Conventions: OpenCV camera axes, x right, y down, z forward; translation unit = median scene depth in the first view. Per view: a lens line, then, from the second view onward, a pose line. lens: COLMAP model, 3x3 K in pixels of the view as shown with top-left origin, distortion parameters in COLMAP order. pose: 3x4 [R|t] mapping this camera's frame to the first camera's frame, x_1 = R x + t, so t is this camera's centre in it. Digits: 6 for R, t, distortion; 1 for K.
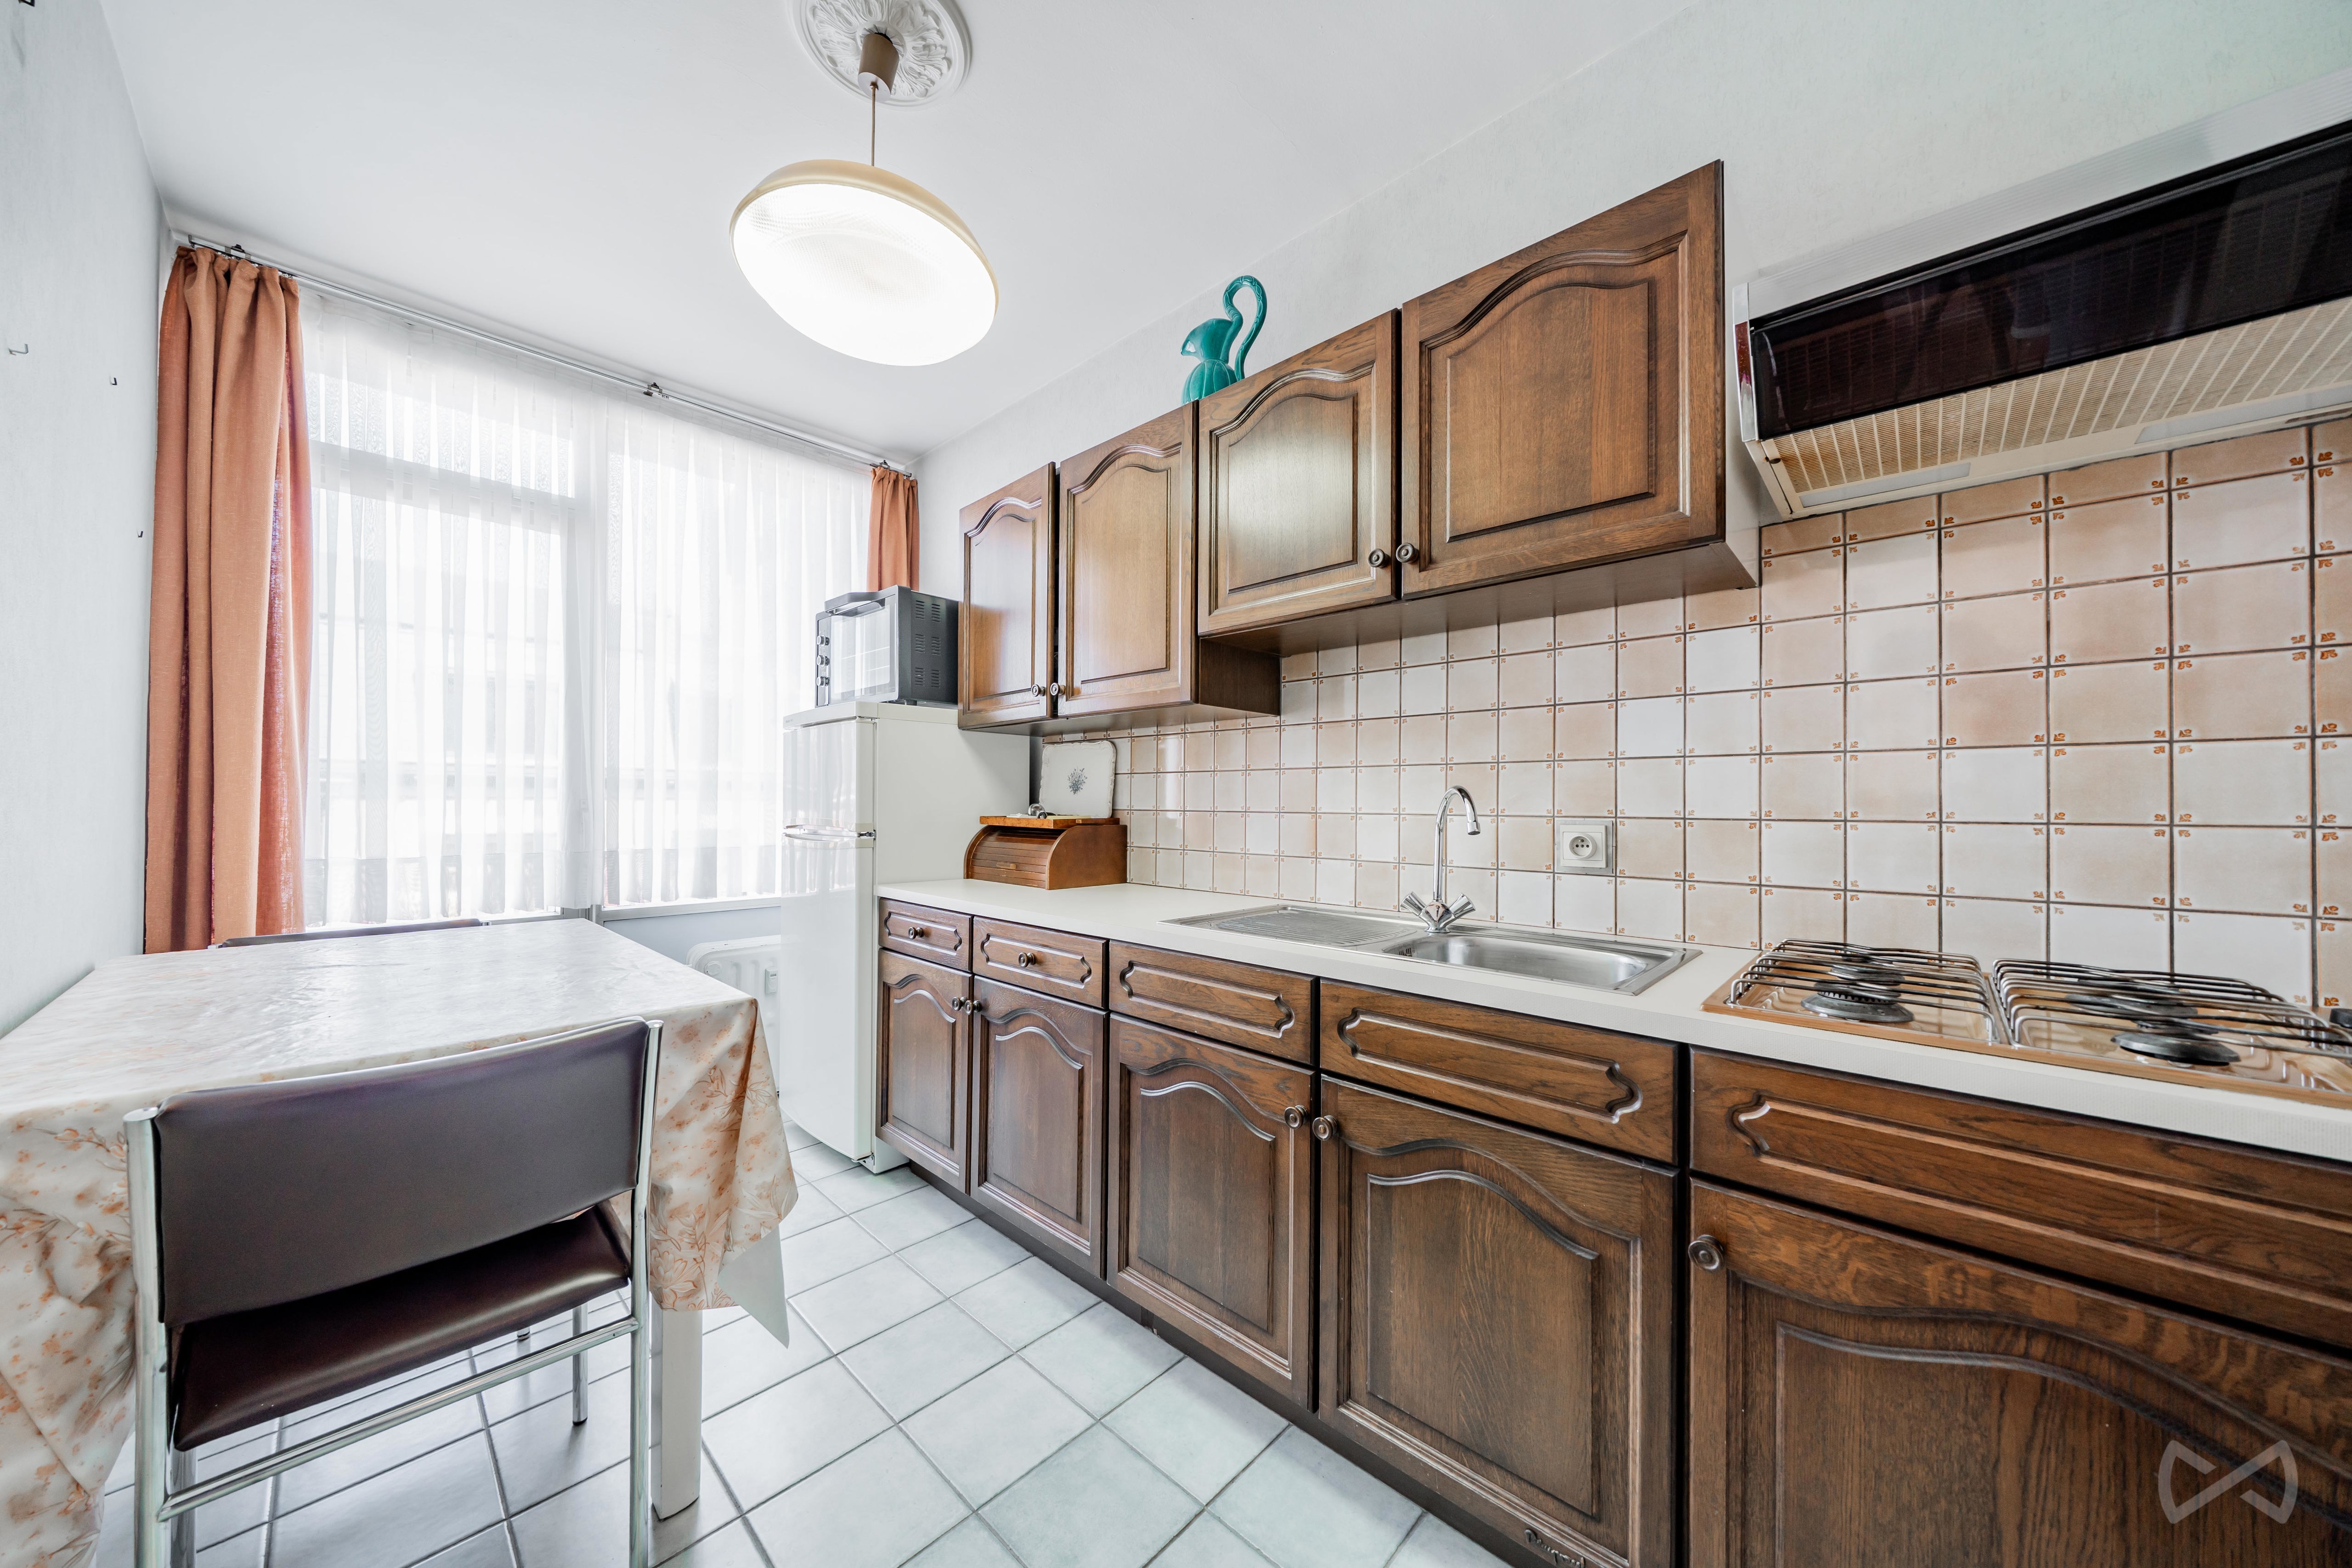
lens RADIAL K [[797.3, 0, 1176.8], [0, 797.3, 792.7], [0, 0, 1]] dist [-0.005551, 0.000069]
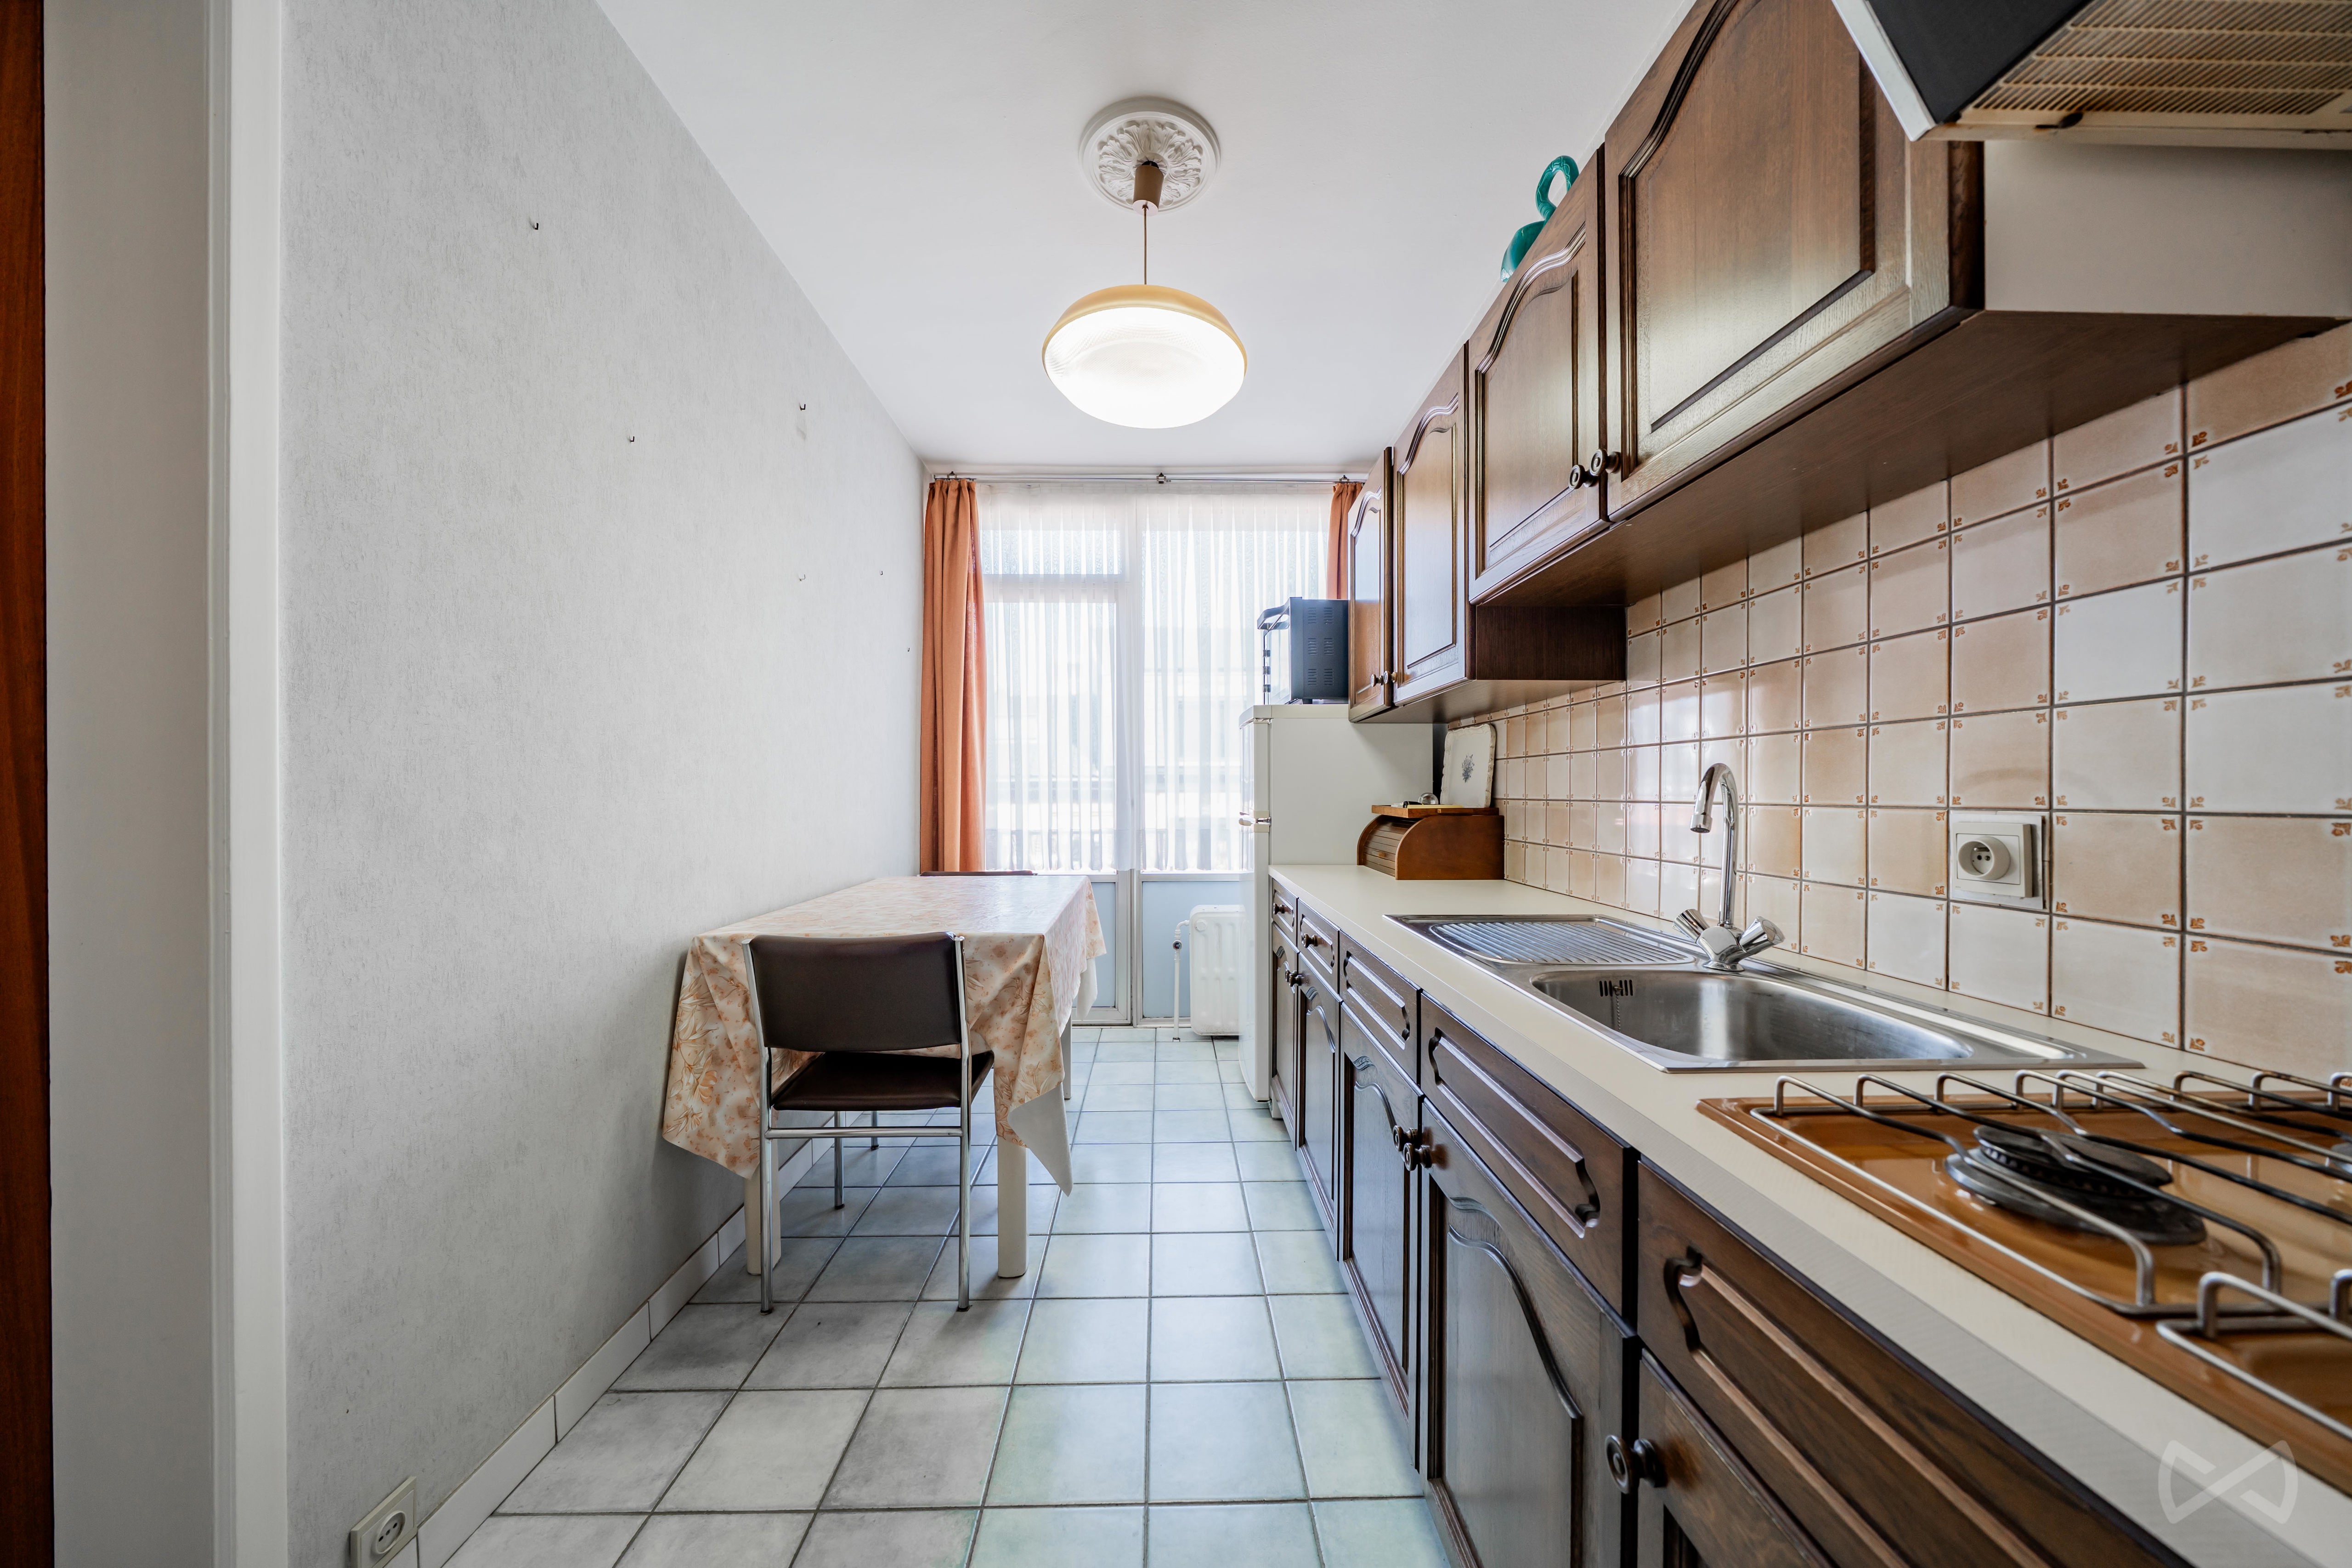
lens RADIAL K [[802.6, 0, 1176.8], [0, 802.6, 790.6], [0, 0, 1]] dist [-0.005518, -0.000062]
pose [[0.700378, -0.008326, -0.713724, 0.385271], [0.014589, 0.999890, 0.002652, 0.004853], [0.713623, -0.012270, 0.700422, 0.116015]]
